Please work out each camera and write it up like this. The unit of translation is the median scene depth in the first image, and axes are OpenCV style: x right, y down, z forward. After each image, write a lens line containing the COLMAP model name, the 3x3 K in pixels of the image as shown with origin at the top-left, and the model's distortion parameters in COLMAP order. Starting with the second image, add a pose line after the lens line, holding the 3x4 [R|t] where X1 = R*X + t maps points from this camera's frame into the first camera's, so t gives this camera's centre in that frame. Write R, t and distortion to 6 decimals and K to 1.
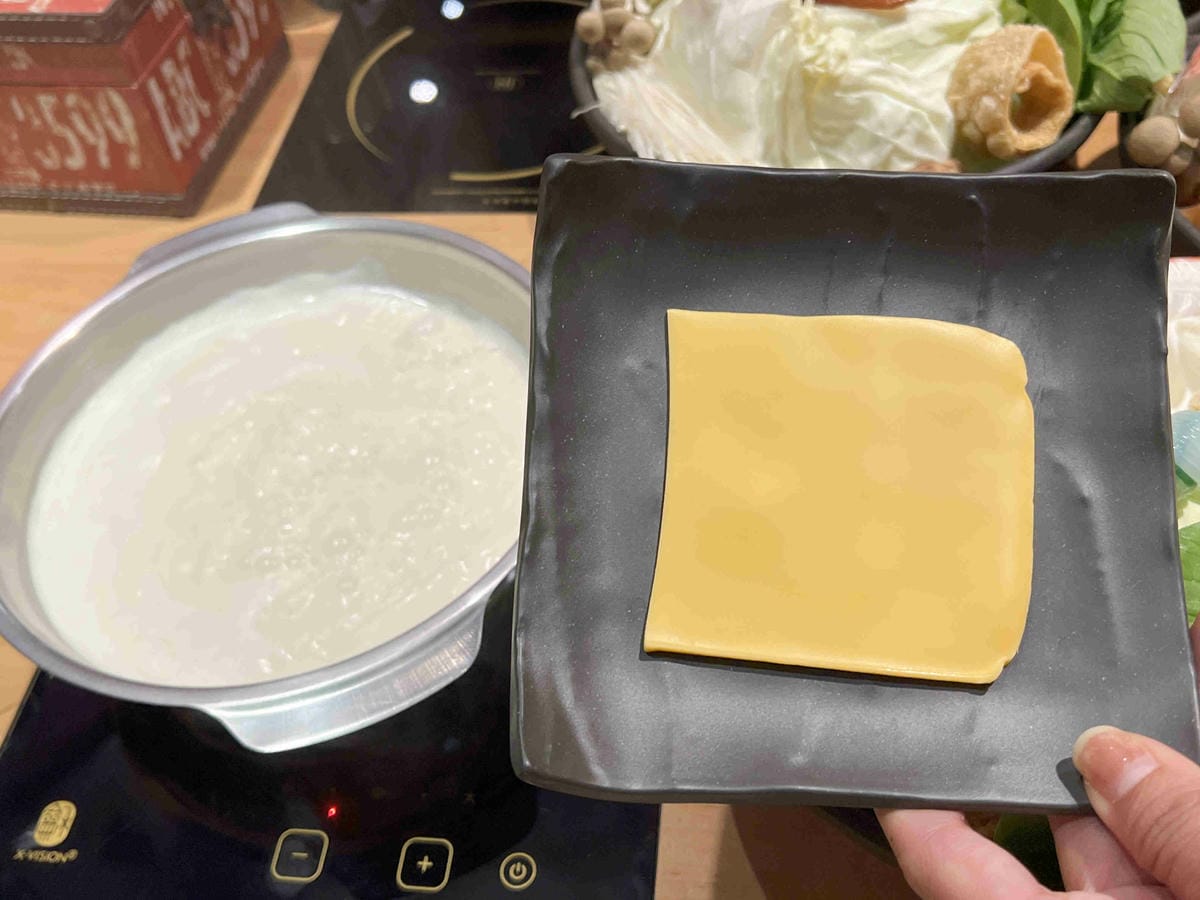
lens RADIAL K [[1157.7, 0, 599.6], [0, 1157.7, 449.3], [0, 0, 1]] dist [-0.006629, 0.000000]
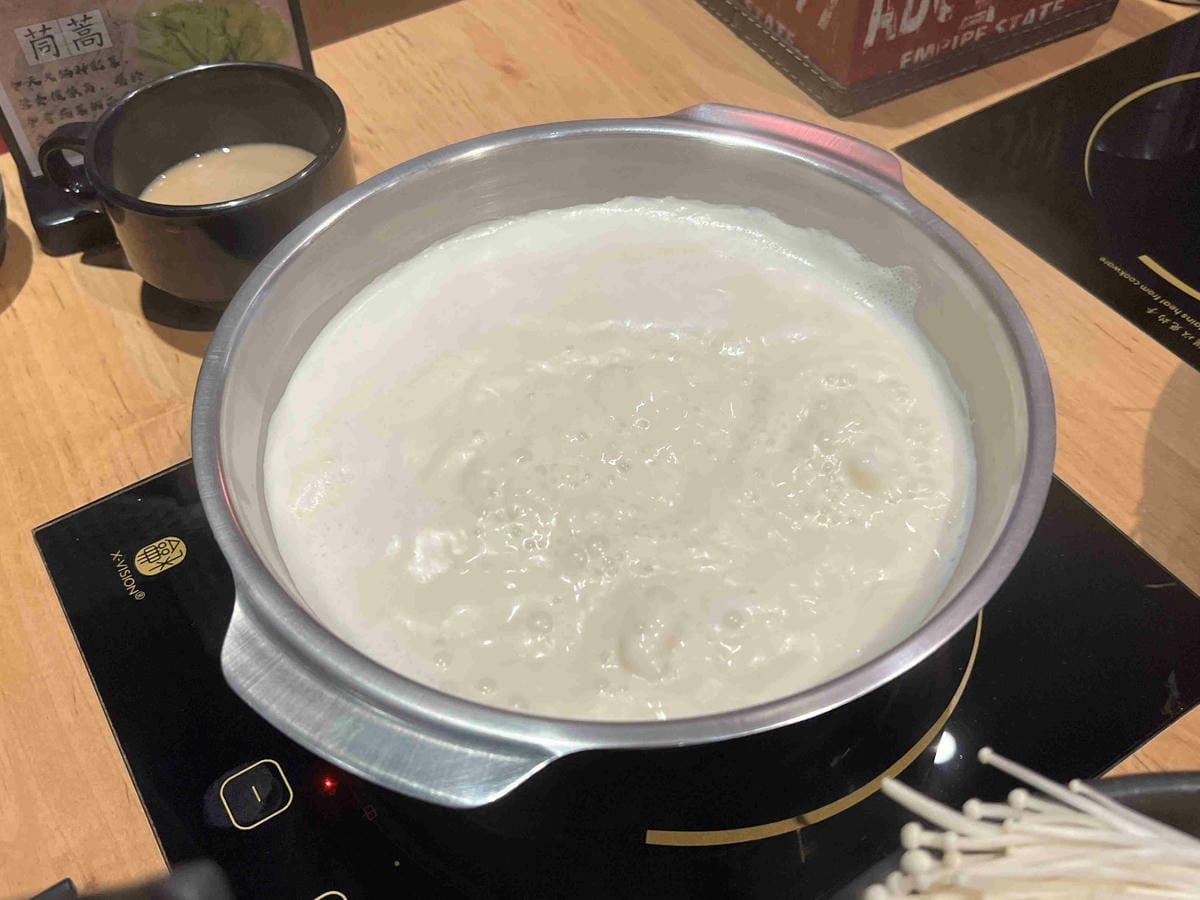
lens RADIAL K [[1157.7, 0, 600.1], [0, 1157.7, 451.5], [0, 0, 1]] dist [-0.006629, 0.000000]
pose [[0.626143, 0.643091, -0.440884, 0.059477], [-0.618944, 0.753834, 0.220550, -0.099811], [0.474188, 0.134787, 0.870045, 0.245061]]
